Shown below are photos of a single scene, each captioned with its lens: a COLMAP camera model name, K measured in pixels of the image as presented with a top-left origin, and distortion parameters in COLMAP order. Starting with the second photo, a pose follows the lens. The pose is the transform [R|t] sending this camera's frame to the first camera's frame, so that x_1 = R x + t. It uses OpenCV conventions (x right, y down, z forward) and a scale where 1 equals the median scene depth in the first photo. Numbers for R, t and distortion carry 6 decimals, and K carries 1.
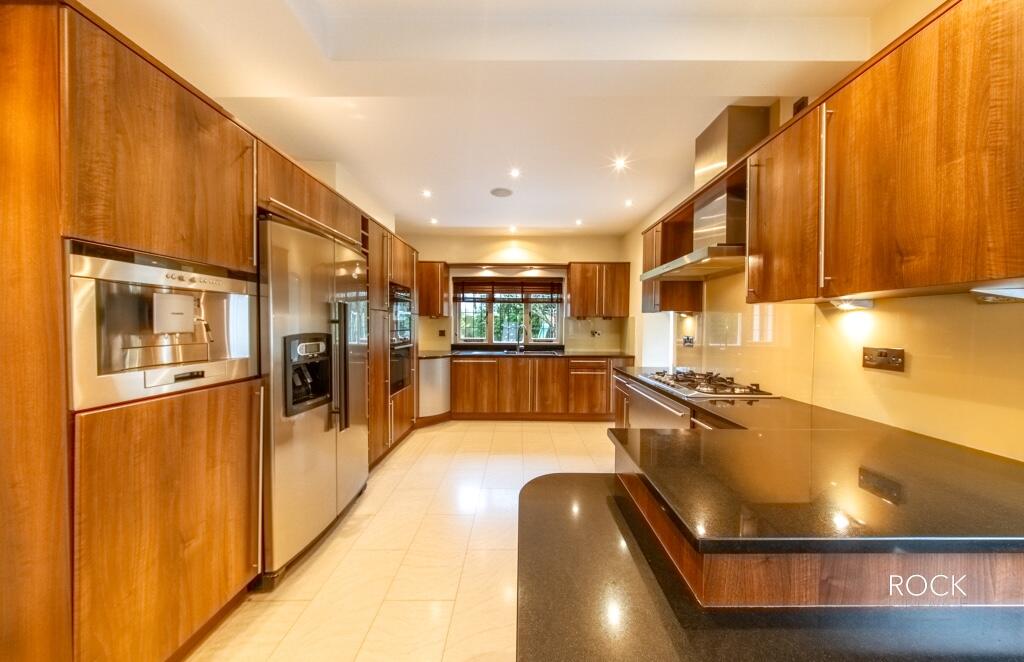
lens RADIAL K [[311.7, 0, 514.9], [0, 311.7, 329.1], [0, 0, 1]] dist [-0.000252, -0.000323]
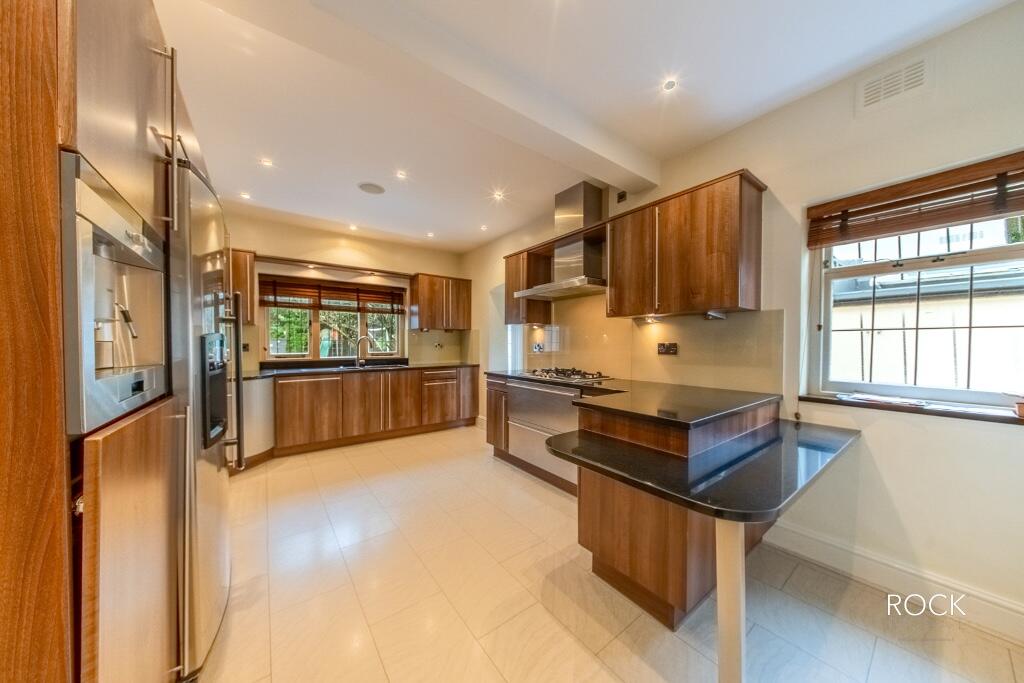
lens RADIAL K [[327.2, 0, 511.1], [0, 327.2, 344.7], [0, 0, 1]] dist [0.012163, -0.000081]
pose [[0.806863, -0.008343, 0.590679, -0.213284], [0.011795, 0.999928, -0.001988, 0.018468], [-0.590620, 0.008572, 0.806904, -0.009537]]
